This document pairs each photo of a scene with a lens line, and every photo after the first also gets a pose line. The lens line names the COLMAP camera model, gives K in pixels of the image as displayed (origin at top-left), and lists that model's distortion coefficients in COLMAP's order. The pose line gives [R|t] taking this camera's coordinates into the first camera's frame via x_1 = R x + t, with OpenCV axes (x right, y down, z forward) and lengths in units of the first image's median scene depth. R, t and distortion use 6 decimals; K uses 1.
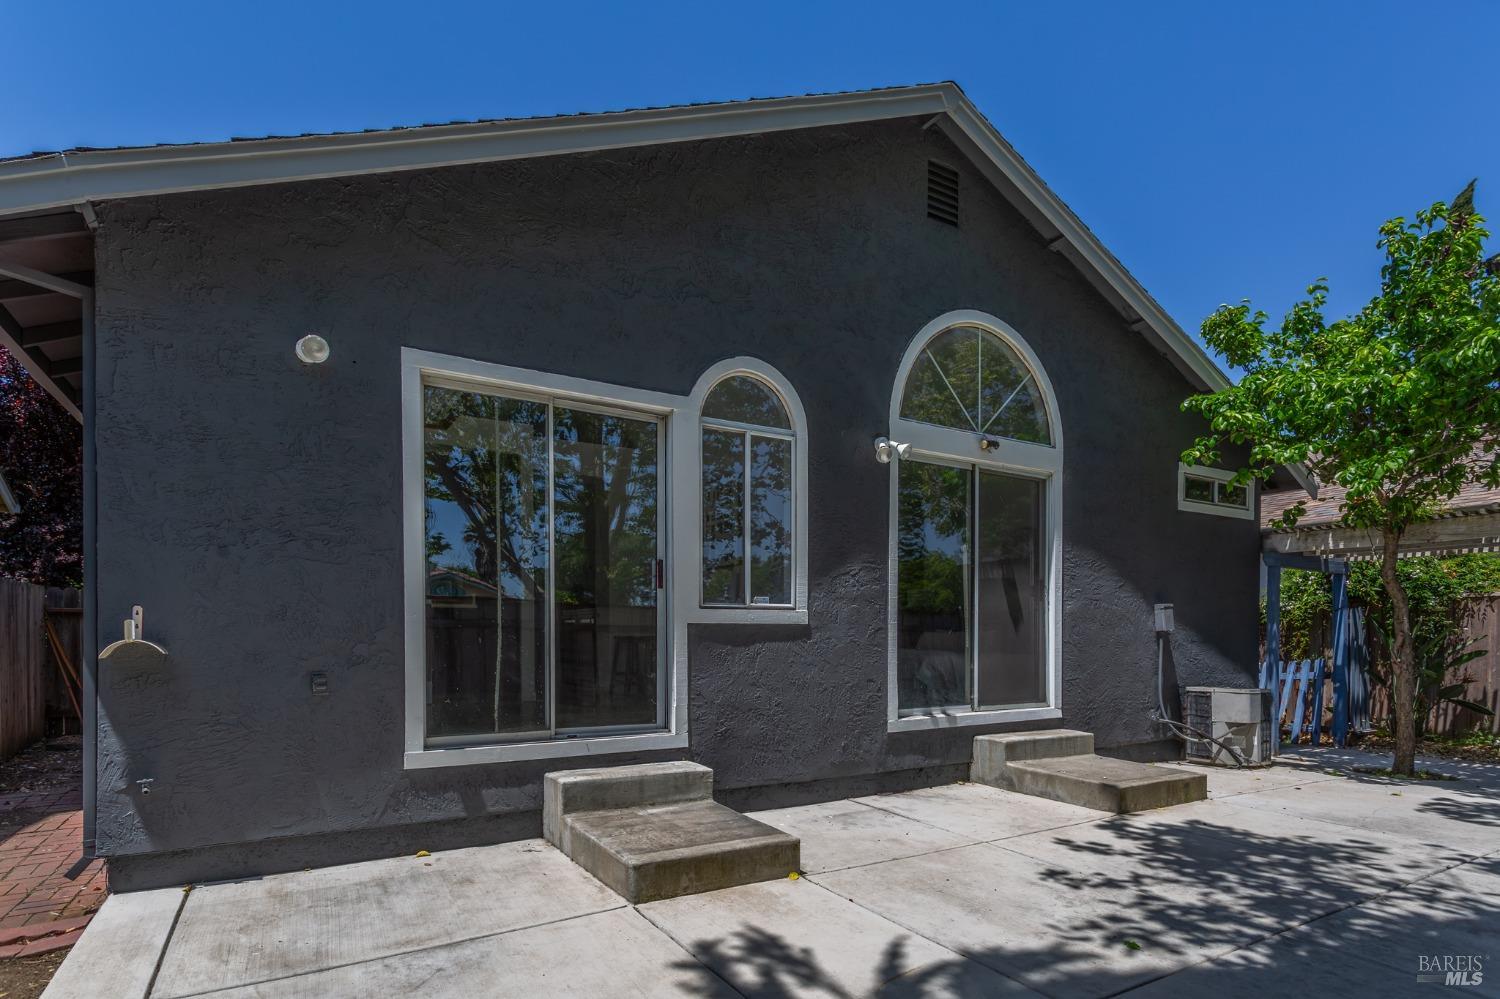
lens RADIAL K [[768.4, 0, 750.0], [0, 768.4, 499.5], [0, 0, 1]] dist [0.026572, 0.000097]
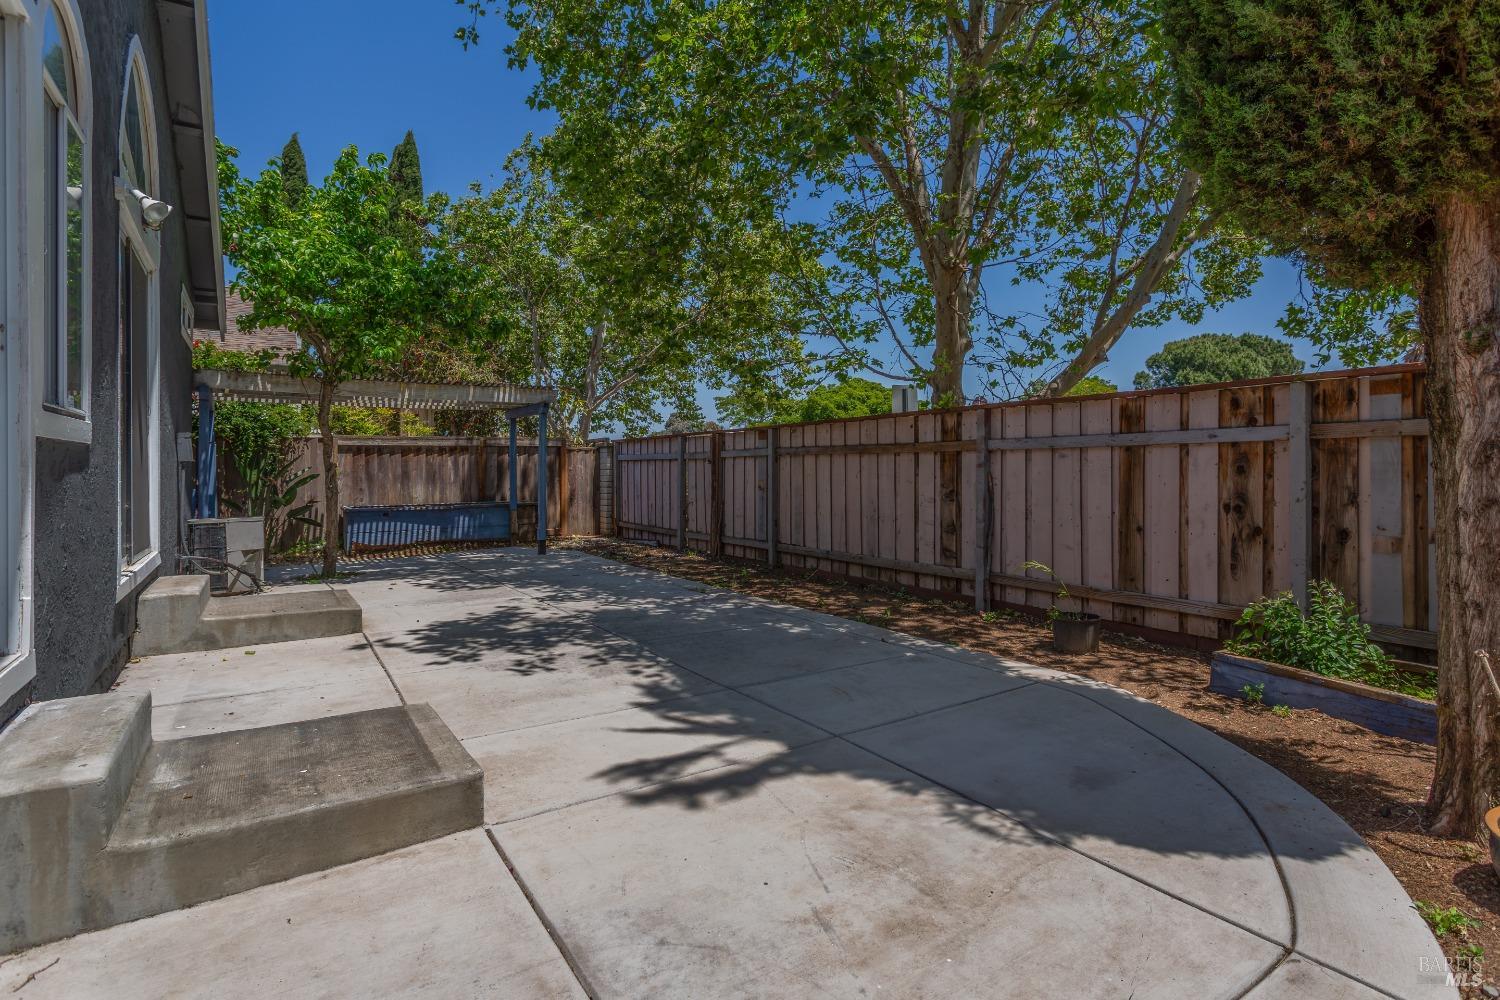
lens RADIAL K [[762.0, 0, 750.9], [0, 762.0, 471.3], [0, 0, 1]] dist [-0.000660, 0.000102]
pose [[-0.034843, 0.000727, 0.999393, -0.544546], [-0.170709, 0.985299, -0.006668, 0.102073], [-0.984705, -0.170838, -0.034207, 0.527178]]
